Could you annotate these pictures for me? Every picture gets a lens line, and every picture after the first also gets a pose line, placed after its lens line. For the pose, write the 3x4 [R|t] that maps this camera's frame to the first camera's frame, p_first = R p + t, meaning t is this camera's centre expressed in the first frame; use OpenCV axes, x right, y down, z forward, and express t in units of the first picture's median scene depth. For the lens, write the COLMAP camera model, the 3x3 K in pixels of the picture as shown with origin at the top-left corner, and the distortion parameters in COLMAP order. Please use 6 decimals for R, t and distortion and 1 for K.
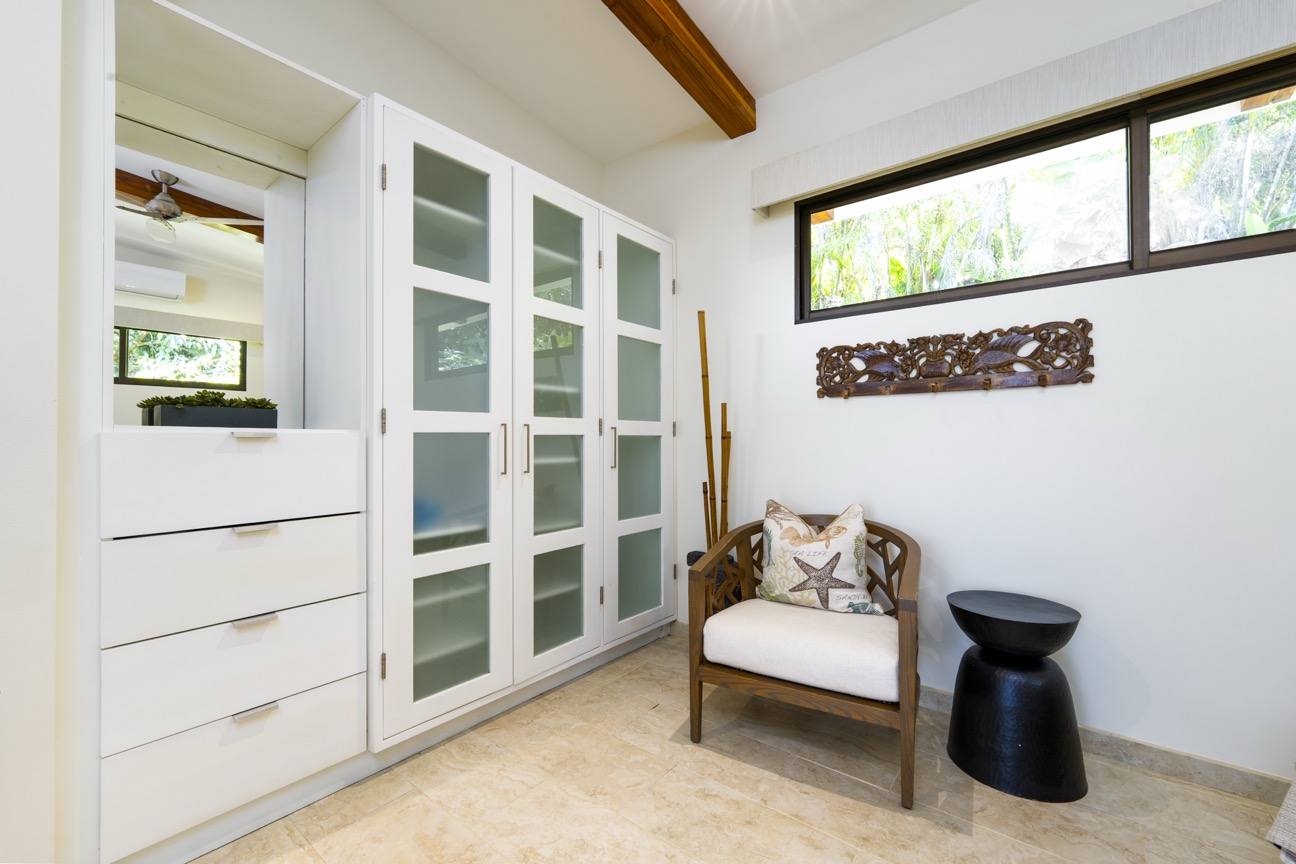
lens RADIAL K [[528.3, 0, 647.0], [0, 528.3, 436.9], [0, 0, 1]] dist [0.004978, 0.000245]
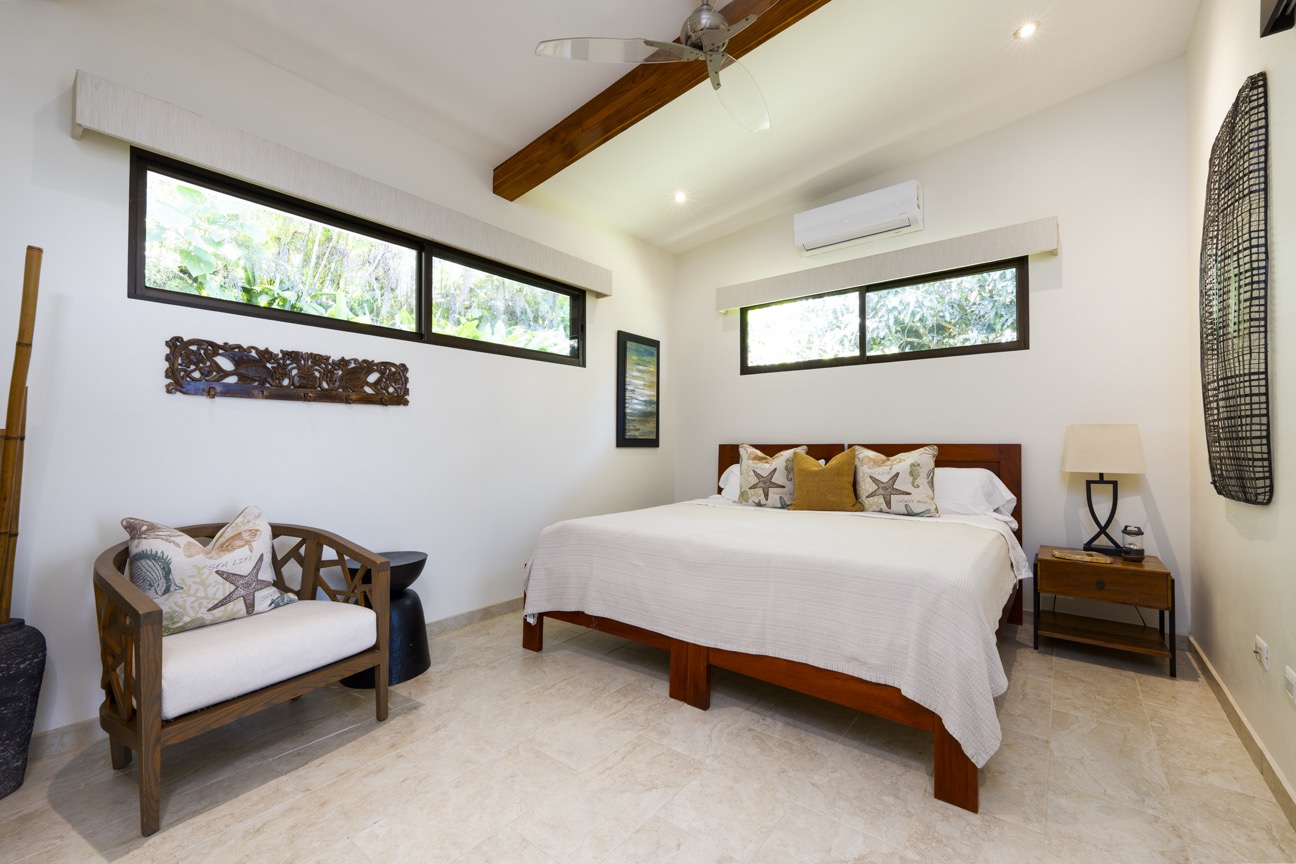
lens RADIAL K [[528.3, 0, 645.3], [0, 528.3, 435.8], [0, 0, 1]] dist [0.004978, 0.000245]
pose [[0.011030, 0.013092, 0.999853, -0.623764], [-0.008026, 0.999883, -0.013004, 0.000485], [-0.999907, -0.007881, 0.011134, 0.250702]]
